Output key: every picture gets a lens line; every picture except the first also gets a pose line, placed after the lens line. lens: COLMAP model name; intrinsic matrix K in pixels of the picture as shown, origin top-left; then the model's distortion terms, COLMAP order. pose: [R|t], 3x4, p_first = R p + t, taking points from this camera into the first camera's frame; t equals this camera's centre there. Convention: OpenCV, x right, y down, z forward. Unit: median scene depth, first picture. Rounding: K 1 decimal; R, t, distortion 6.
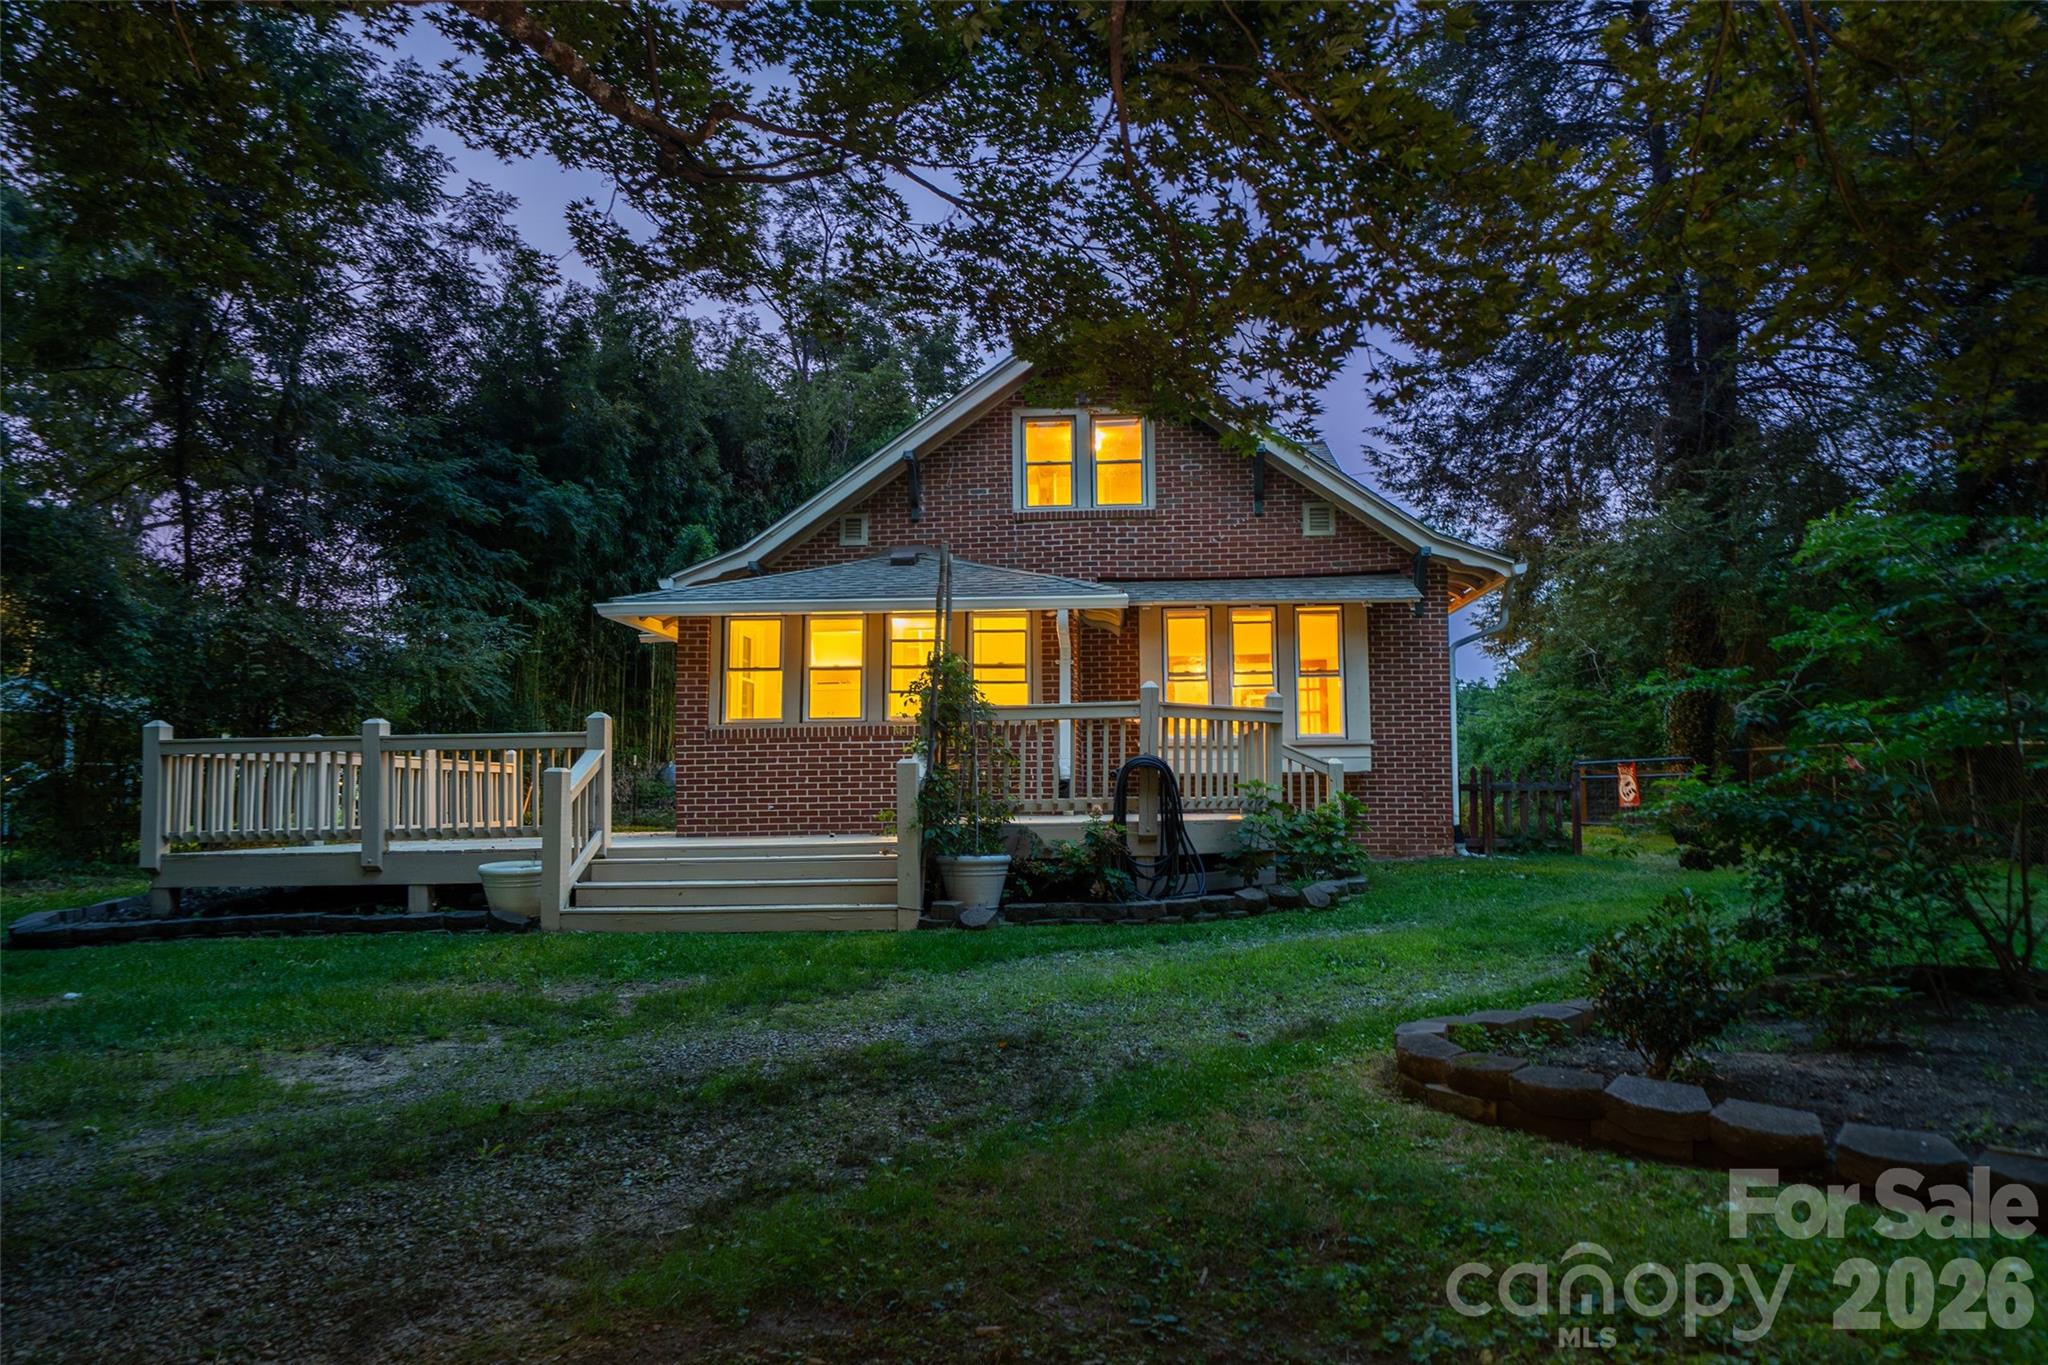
lens RADIAL K [[1251.3, 0, 1031.1], [0, 1251.3, 697.3], [0, 0, 1]] dist [0.023888, -0.003527]
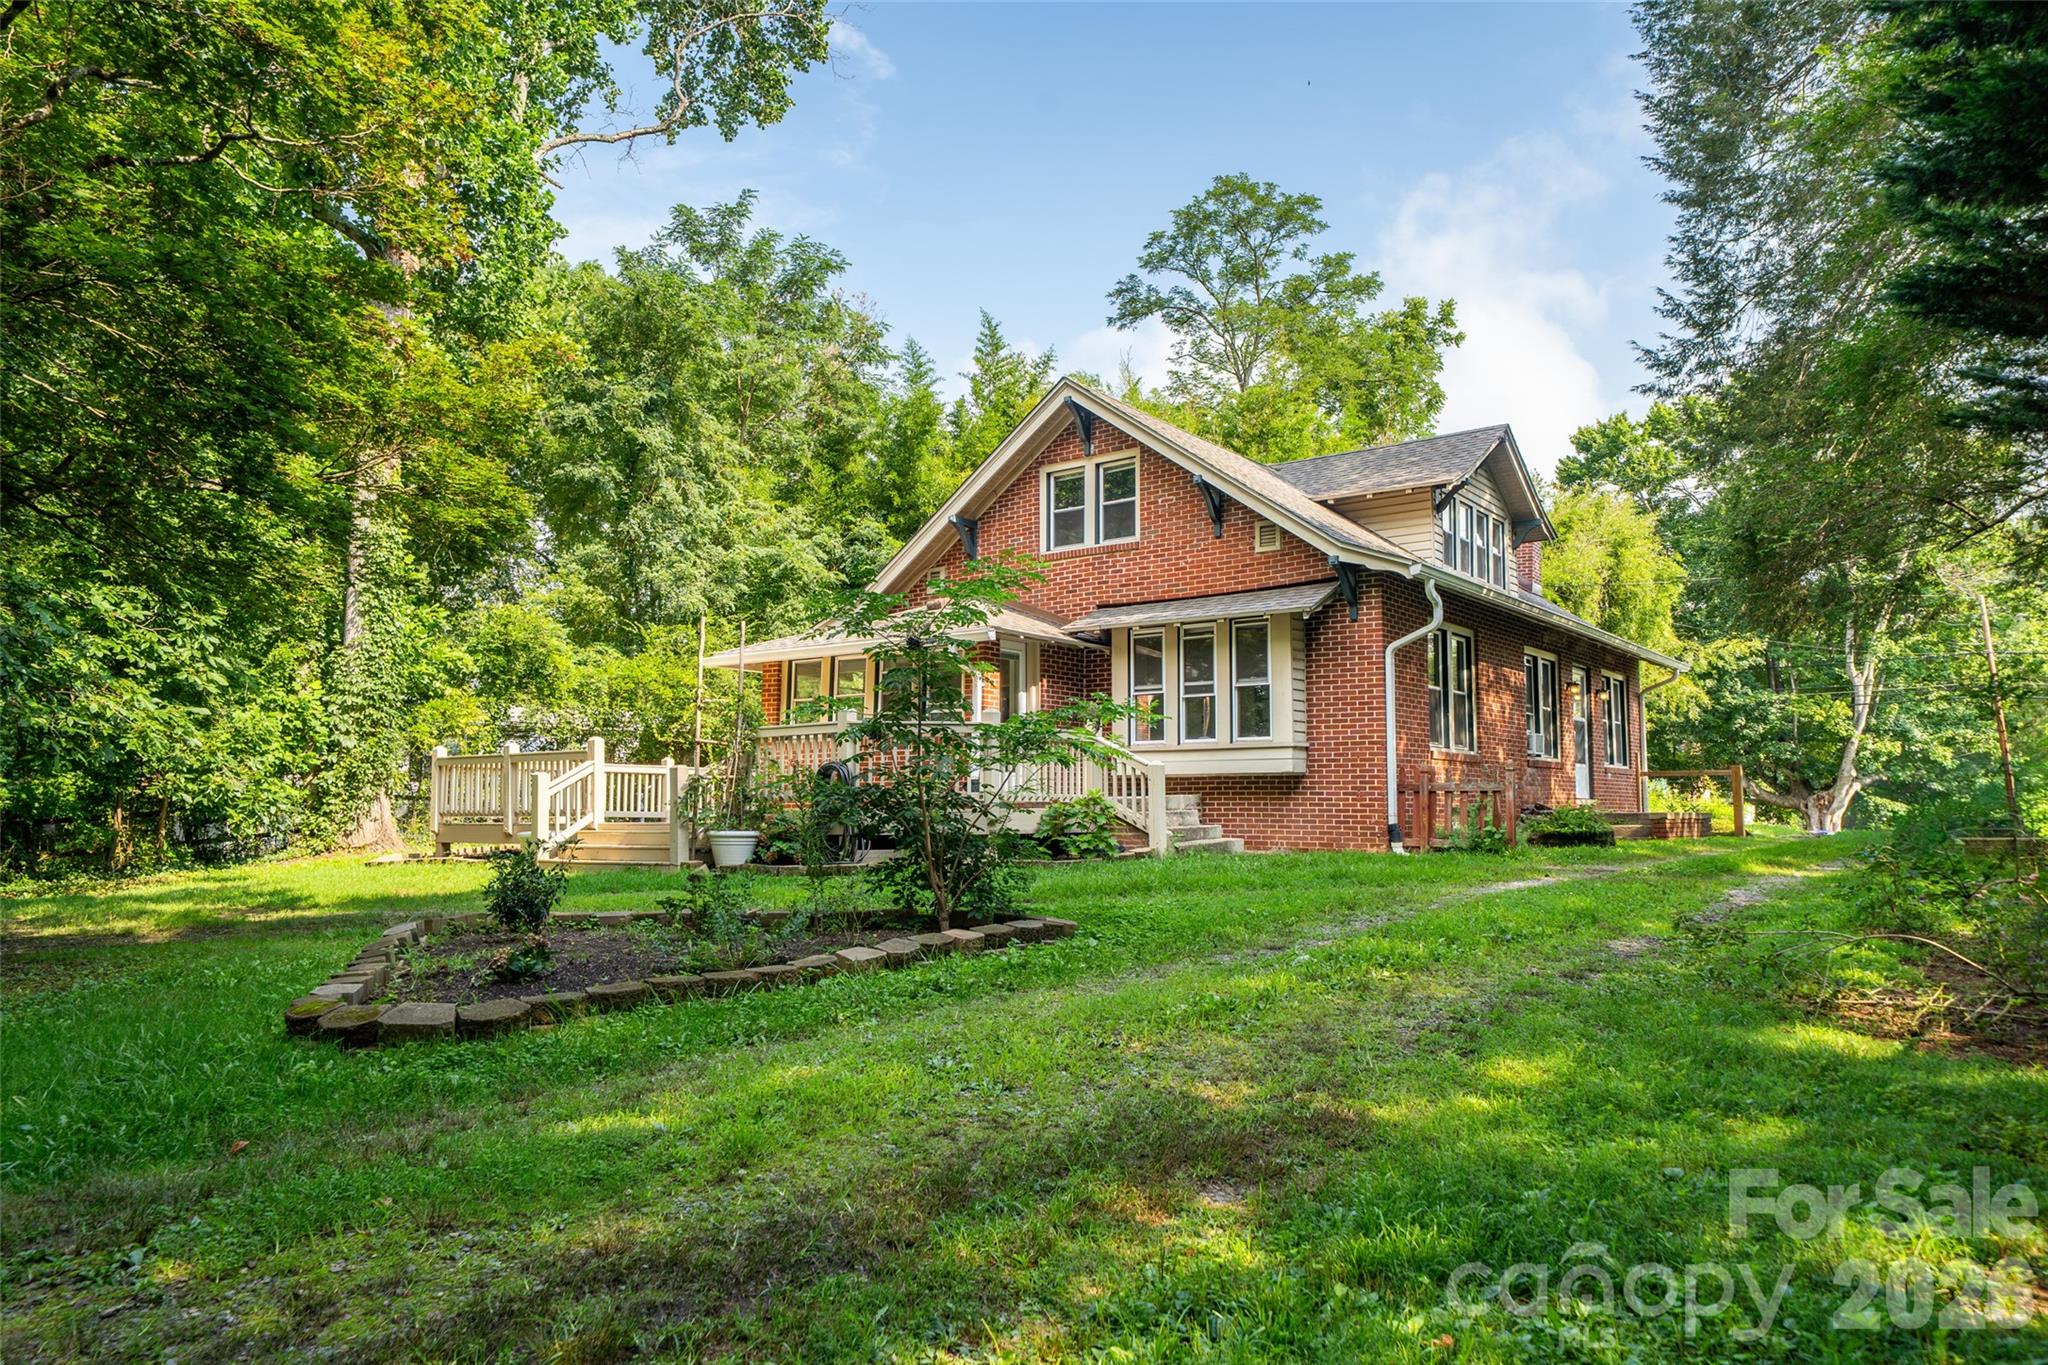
lens RADIAL K [[1333.7, 0, 1013.2], [0, 1333.7, 684.9], [0, 0, 1]] dist [0.054783, 0.001027]
pose [[0.830651, -0.039867, -0.555364, 0.707698], [0.035340, 0.999197, -0.018870, -0.001712], [0.555670, -0.003953, 0.831394, -0.069206]]
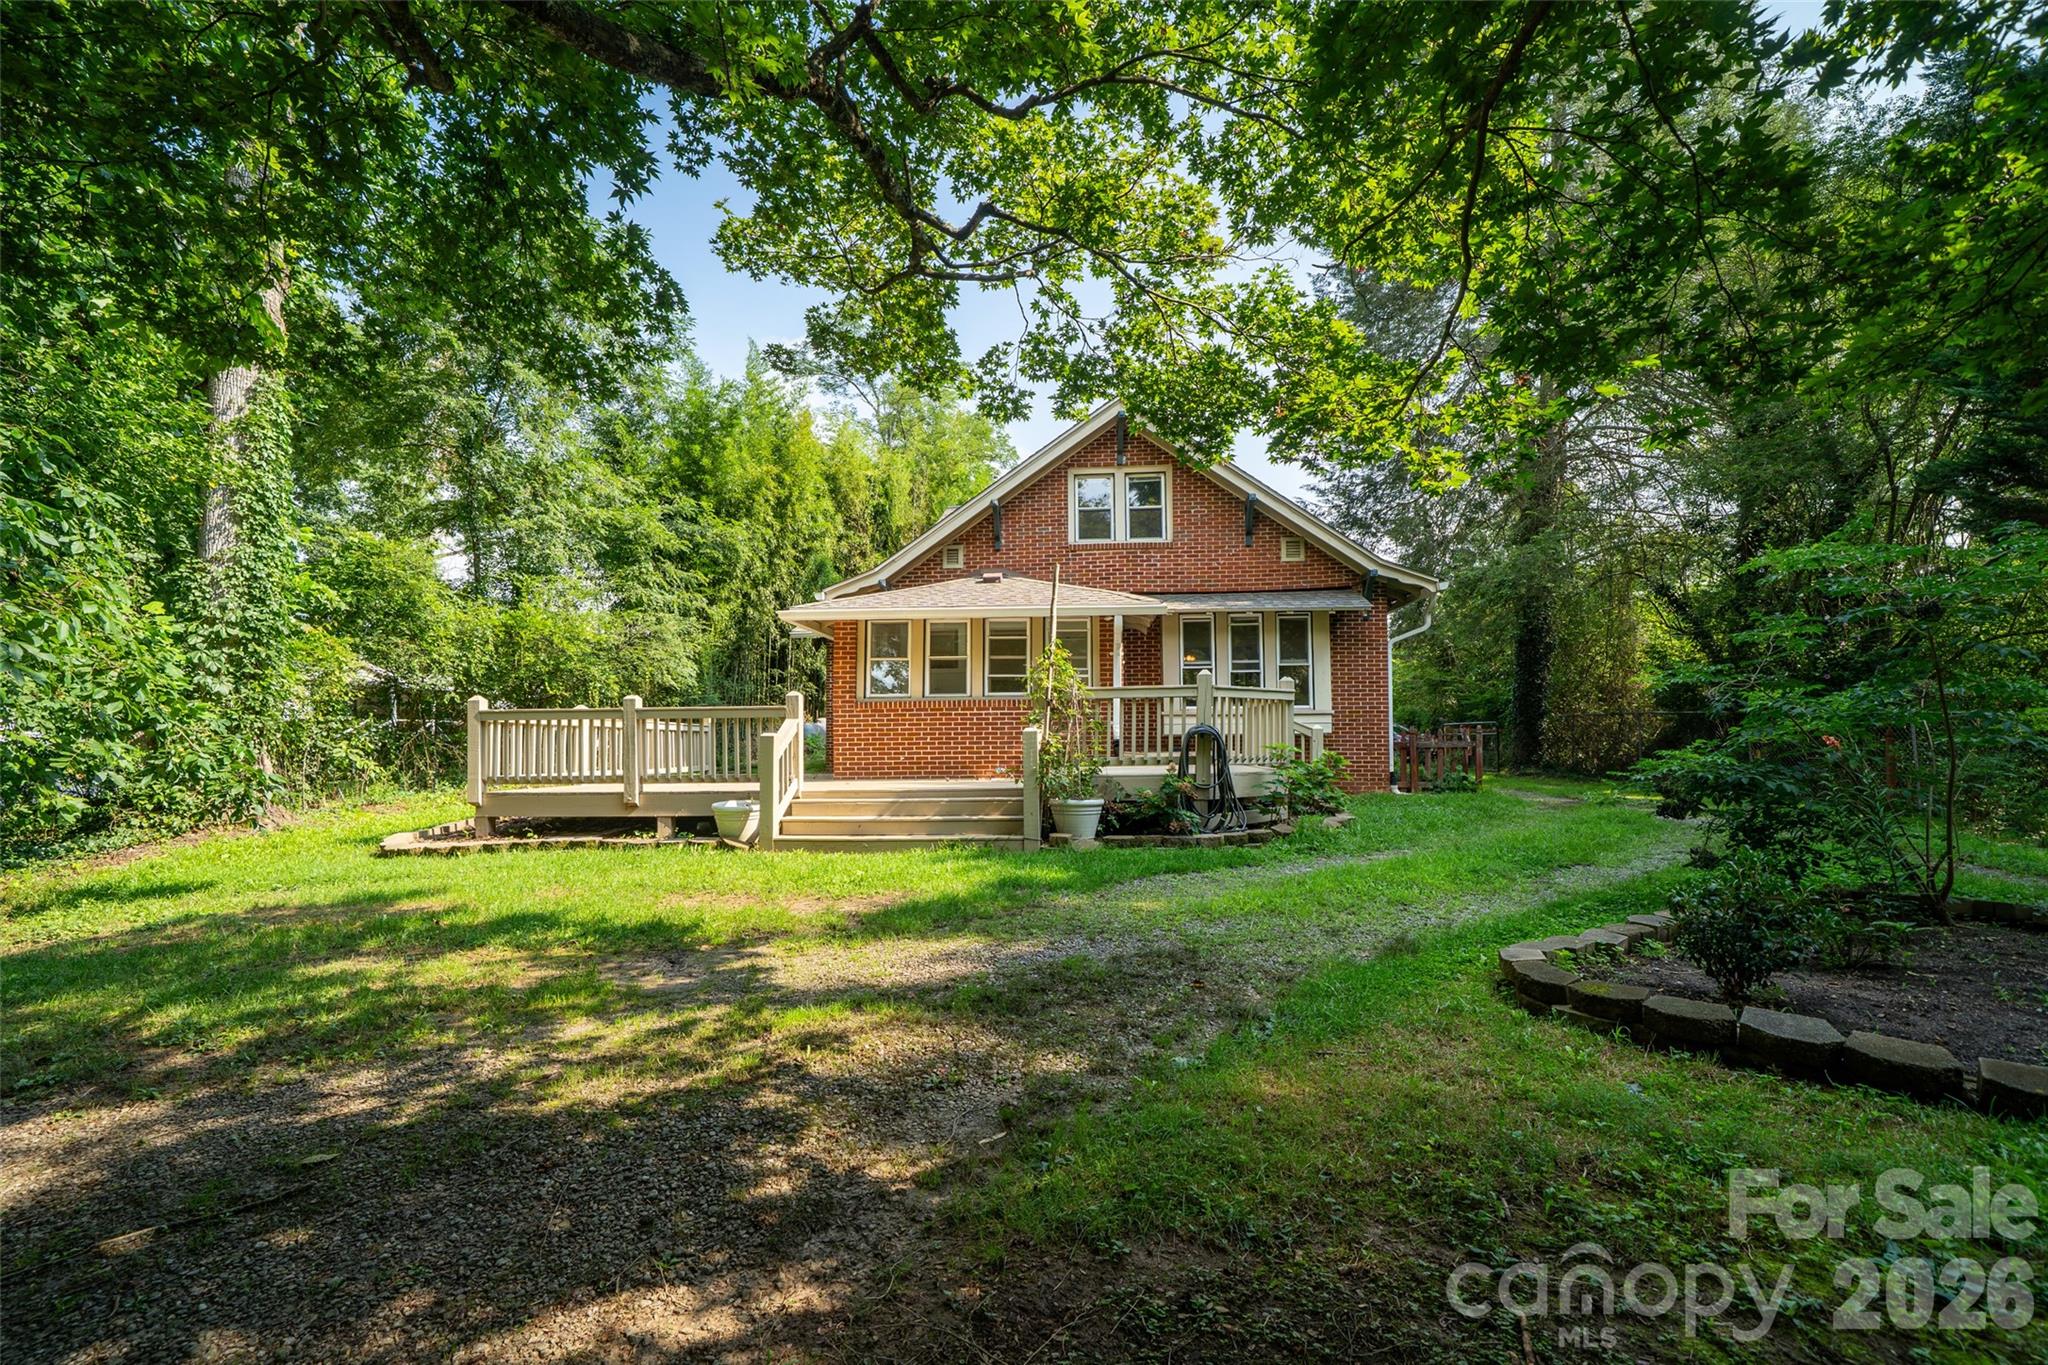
lens RADIAL K [[865.3, 0, 1018.2], [0, 865.3, 693.7], [0, 0, 1]] dist [0.001288, -0.000459]
pose [[0.999953, 0.003236, -0.009146, -0.065460], [-0.003021, 0.999721, 0.023436, -0.005654], [0.009220, -0.023407, 0.999684, 0.046135]]
